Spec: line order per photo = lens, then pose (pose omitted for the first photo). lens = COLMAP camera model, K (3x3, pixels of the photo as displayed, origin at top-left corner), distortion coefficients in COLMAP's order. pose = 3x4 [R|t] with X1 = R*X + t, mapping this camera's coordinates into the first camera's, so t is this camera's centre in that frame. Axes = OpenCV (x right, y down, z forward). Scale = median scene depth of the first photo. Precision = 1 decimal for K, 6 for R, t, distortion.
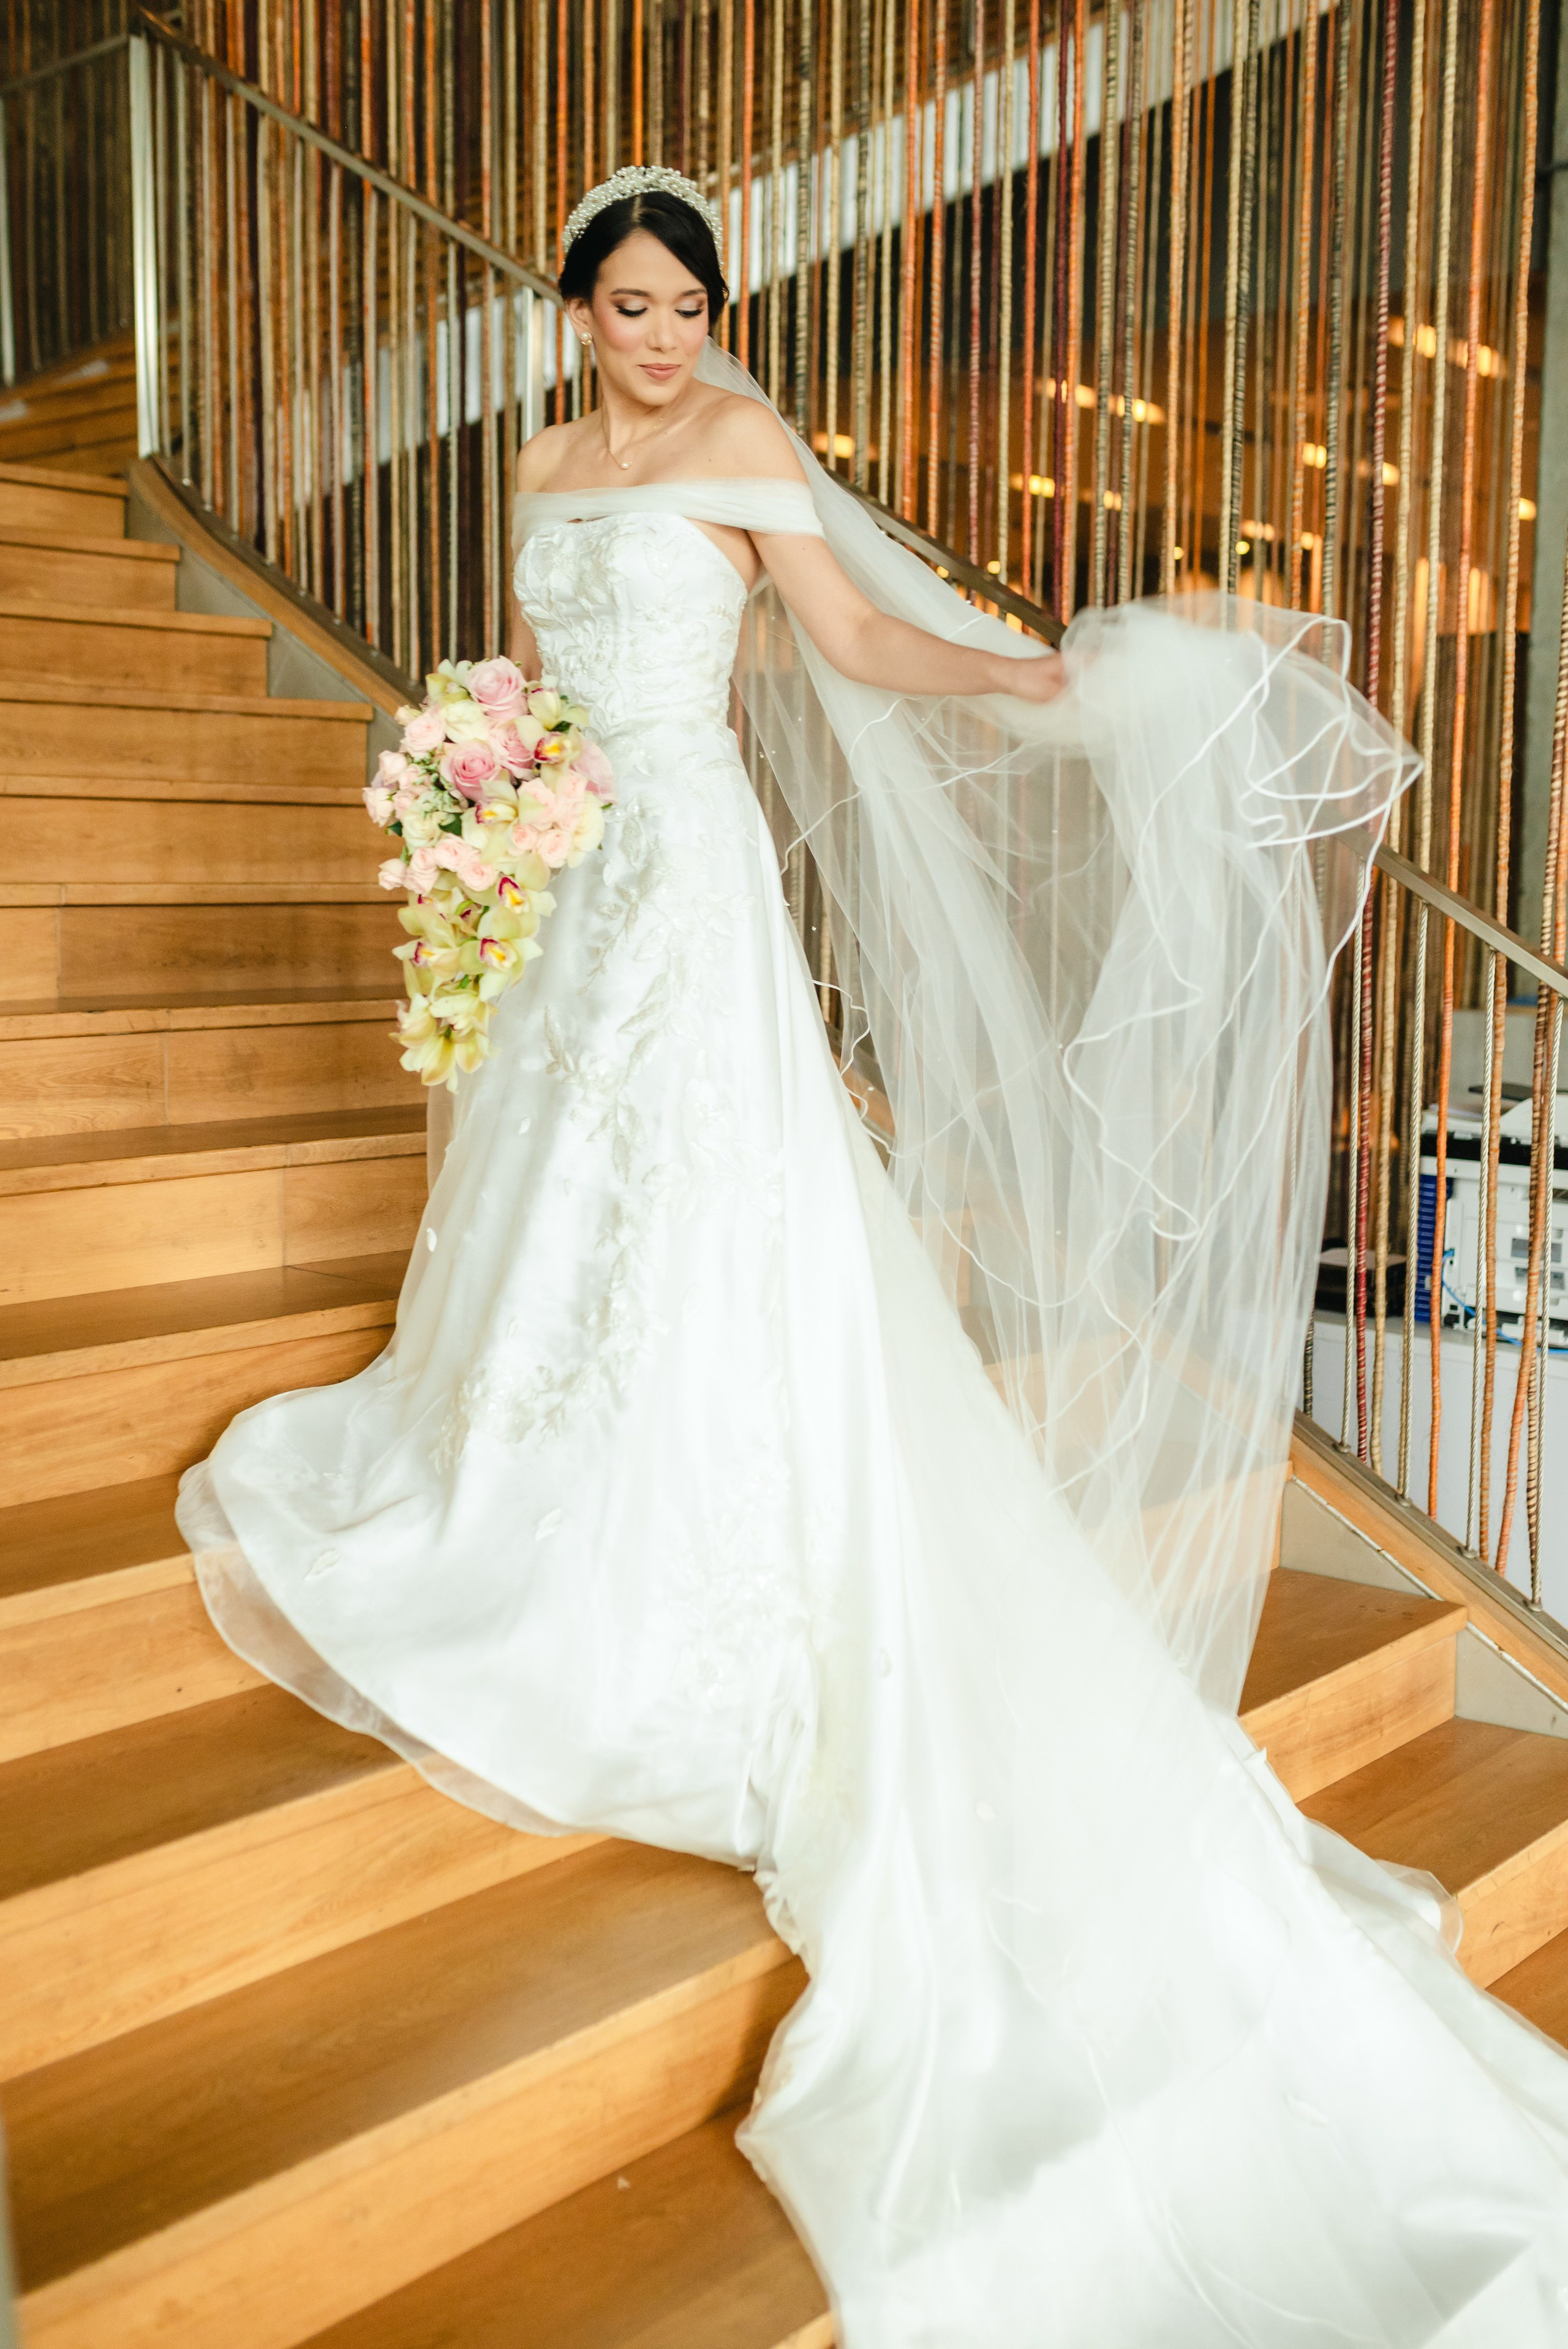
lens RADIAL K [[2363.8, 0, 782.0], [0, 2363.8, 1099.9], [0, 0, 1]] dist [-0.023565, 0.022768]
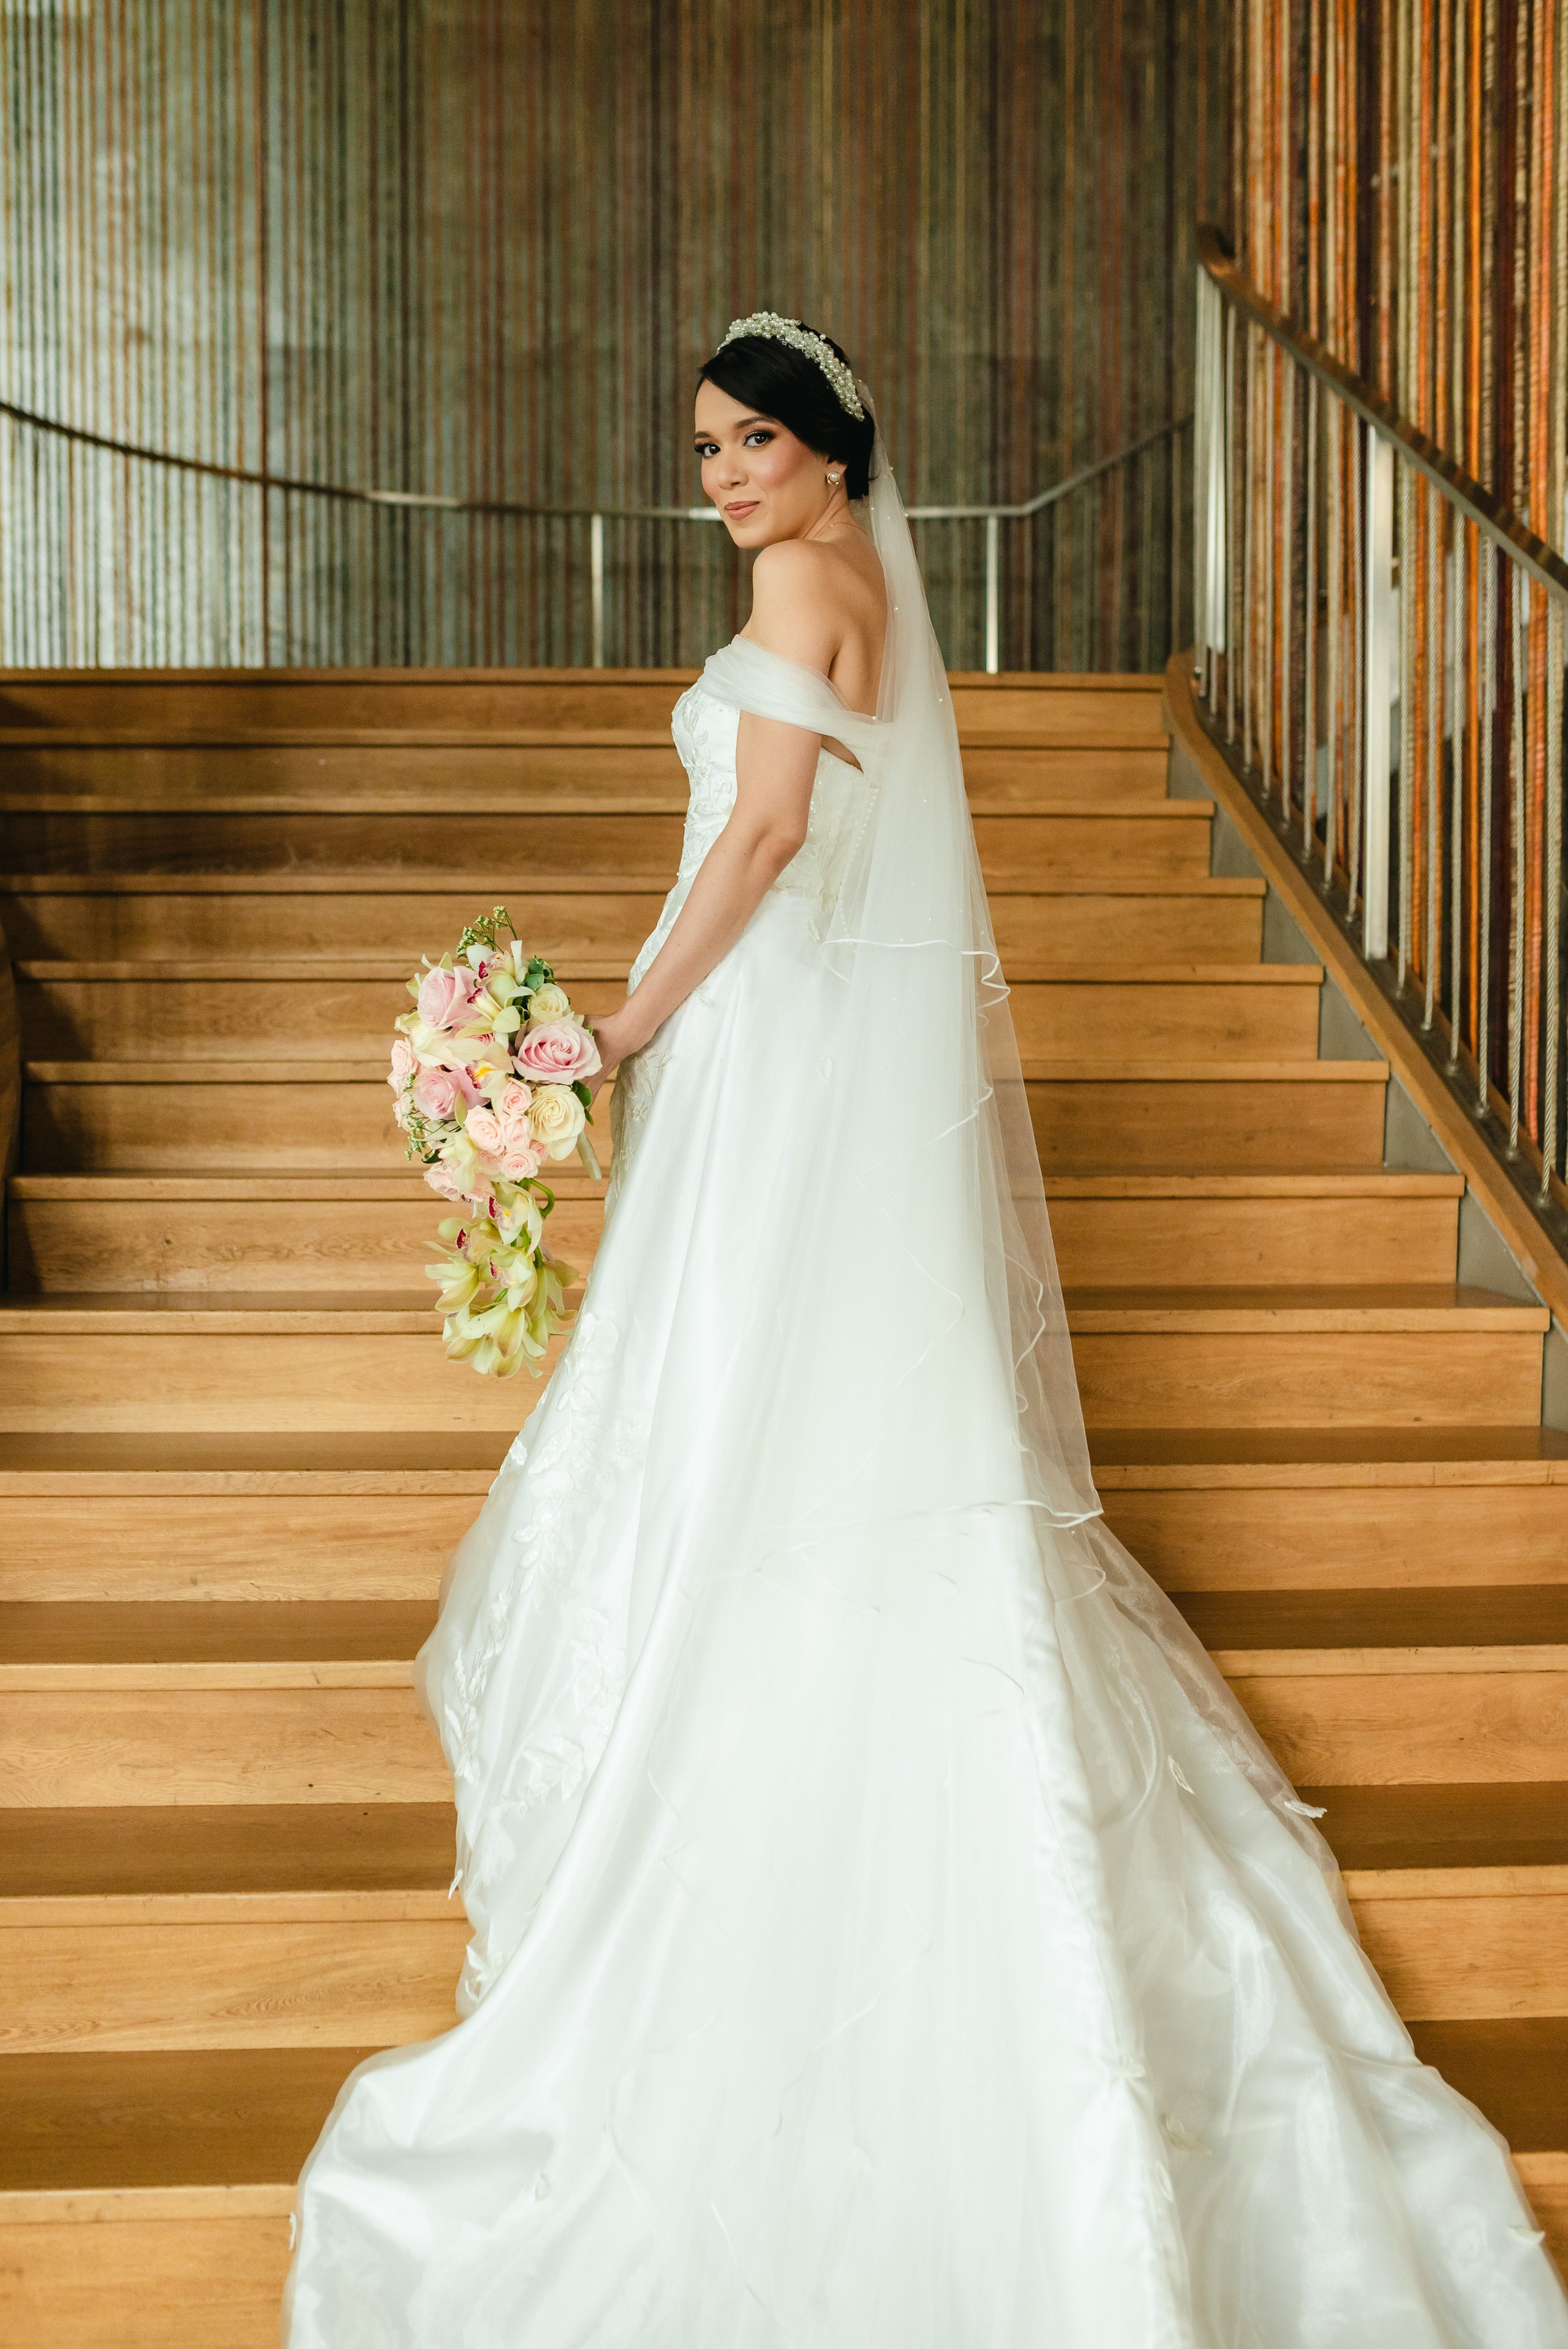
lens RADIAL K [[2286.5, 0, 752.8], [0, 2286.5, 1163.2], [0, 0, 1]] dist [-0.039630, 0.023846]
pose [[0.720435, 0.029627, -0.692889, 0.488598], [-0.064550, 0.997615, -0.024459, -0.021495], [0.690512, 0.062347, 0.720629, 0.279616]]
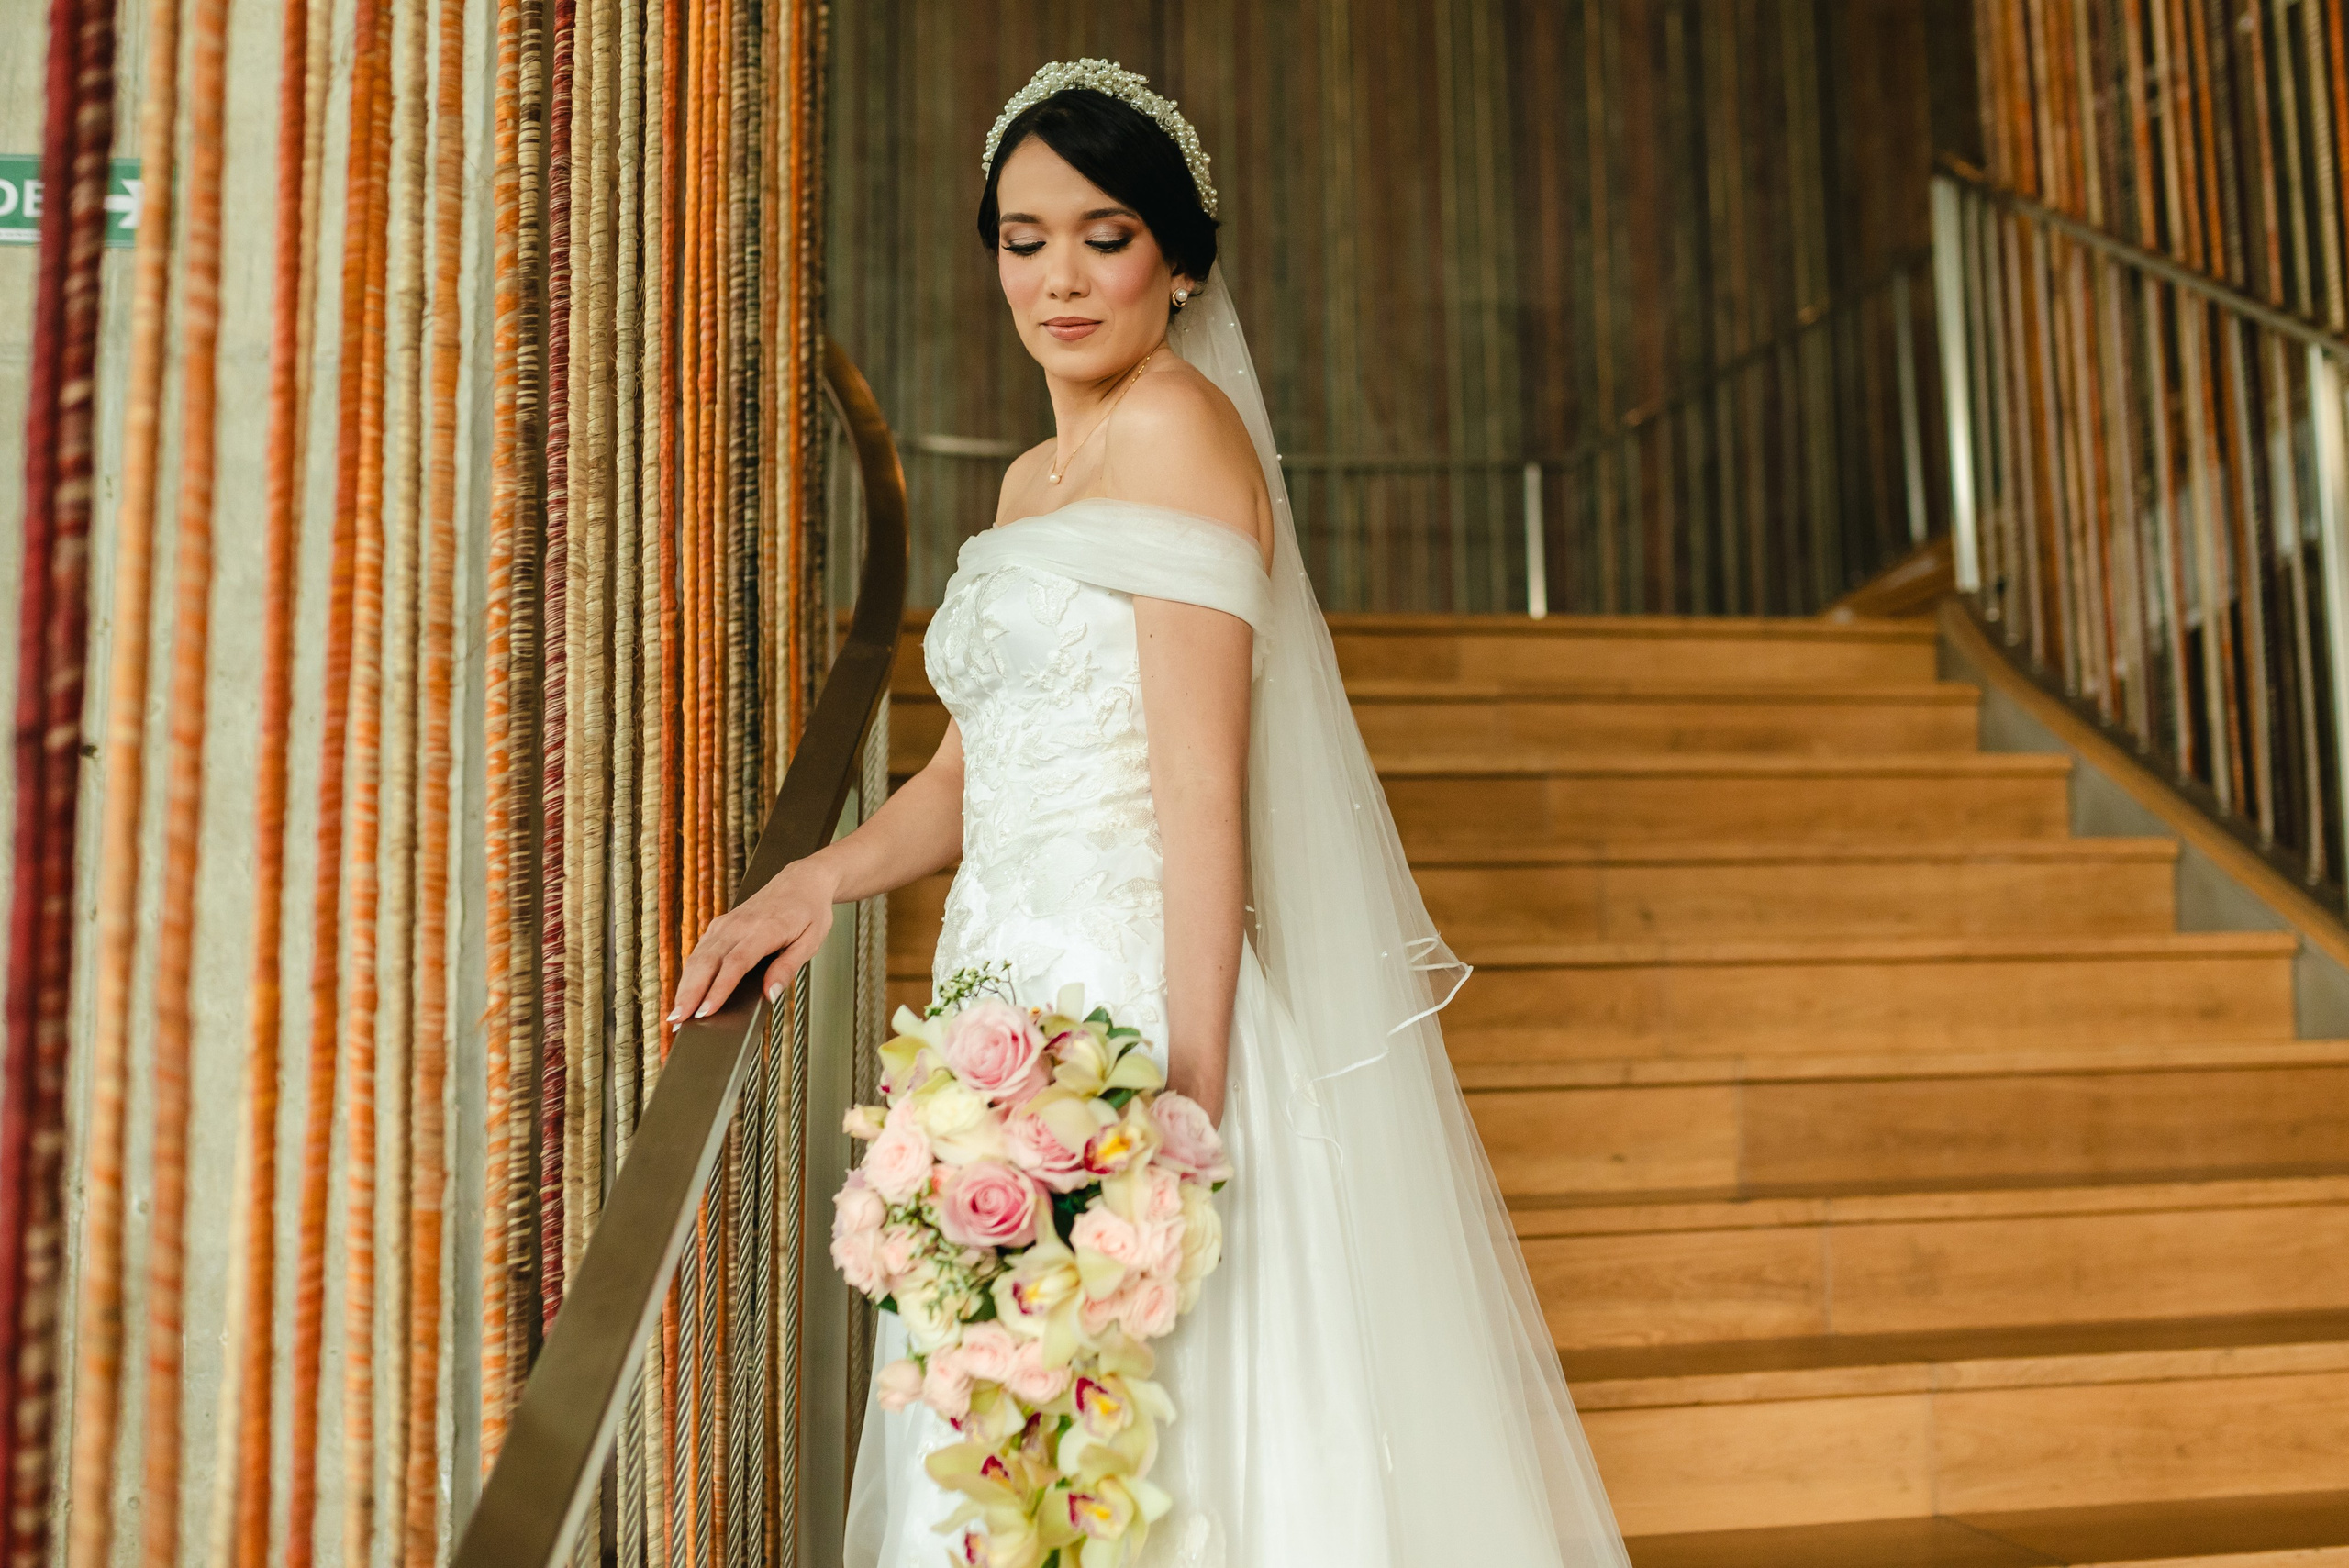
lens RADIAL K [[2489.3, 0, 1342.9], [0, 2489.3, 726.3], [0, 0, 1]] dist [-0.030455, 0.032147]
pose [[0.817558, -0.099900, -0.567115, 0.144179], [-0.027143, 0.977057, -0.211241, -0.010866], [0.575206, 0.188095, 0.796089, 0.139396]]
